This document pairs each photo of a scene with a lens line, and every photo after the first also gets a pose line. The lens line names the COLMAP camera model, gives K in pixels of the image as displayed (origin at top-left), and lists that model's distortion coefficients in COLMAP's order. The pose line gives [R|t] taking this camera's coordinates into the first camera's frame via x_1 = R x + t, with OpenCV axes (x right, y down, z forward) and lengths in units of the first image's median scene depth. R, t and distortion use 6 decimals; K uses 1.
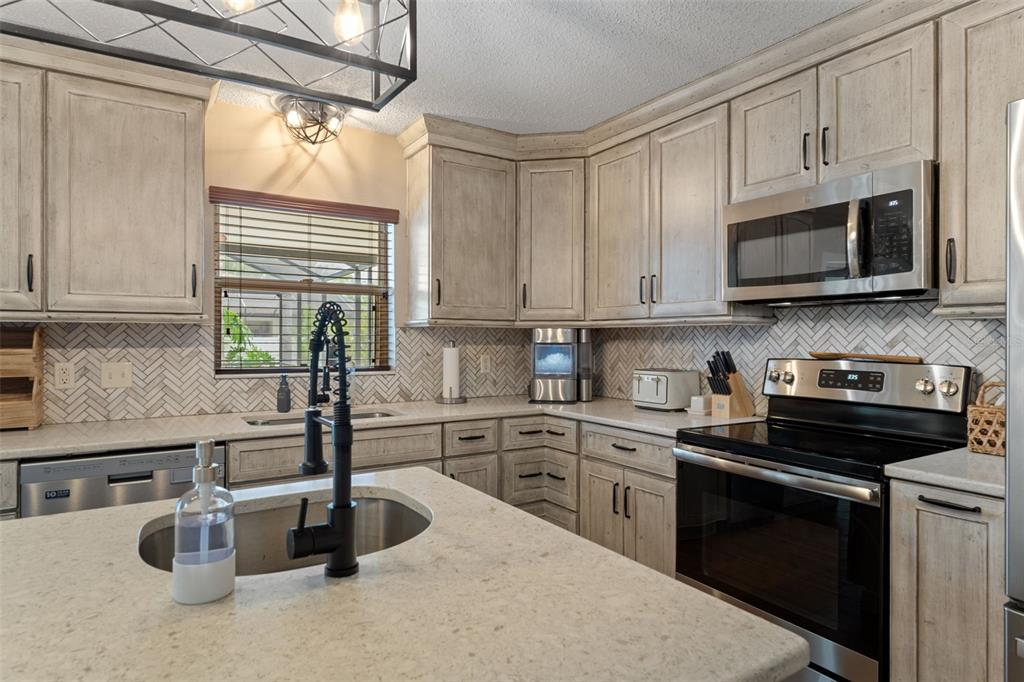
lens RADIAL K [[588.1, 0, 512.0], [0, 588.1, 341.0], [0, 0, 1]] dist [0.002103, 0.000680]
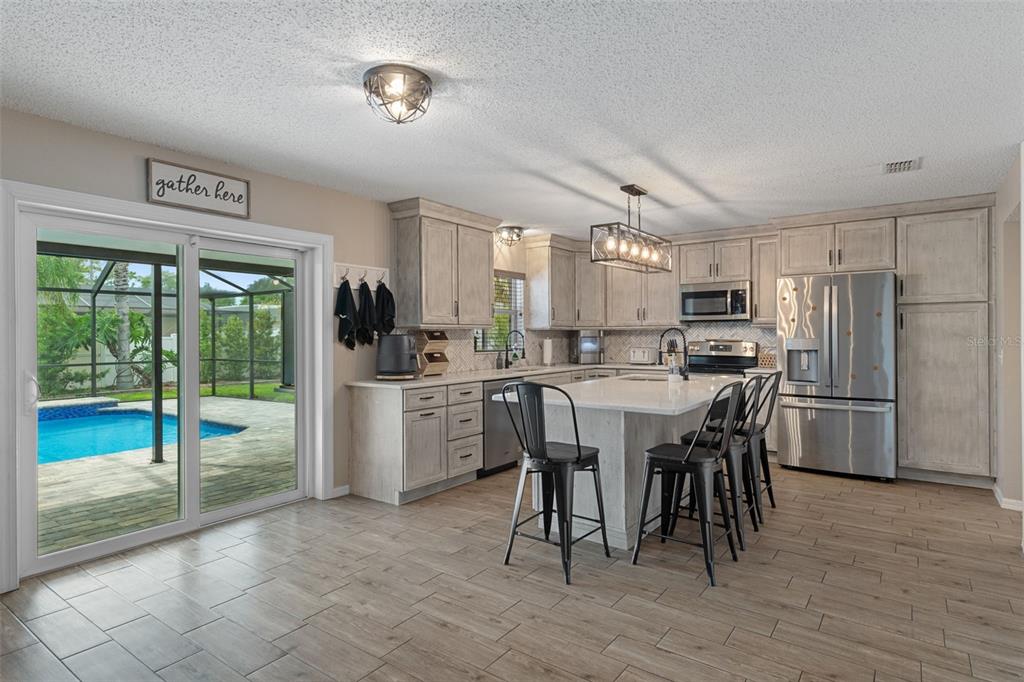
lens RADIAL K [[546.0, 0, 512.0], [0, 546.0, 341.0], [0, 0, 1]] dist [0.007202, 0.000130]
pose [[0.931532, -0.009920, 0.363525, -1.019371], [0.007999, 0.999945, 0.006790, 0.002936], [-0.363572, -0.003417, 0.931560, -0.849954]]
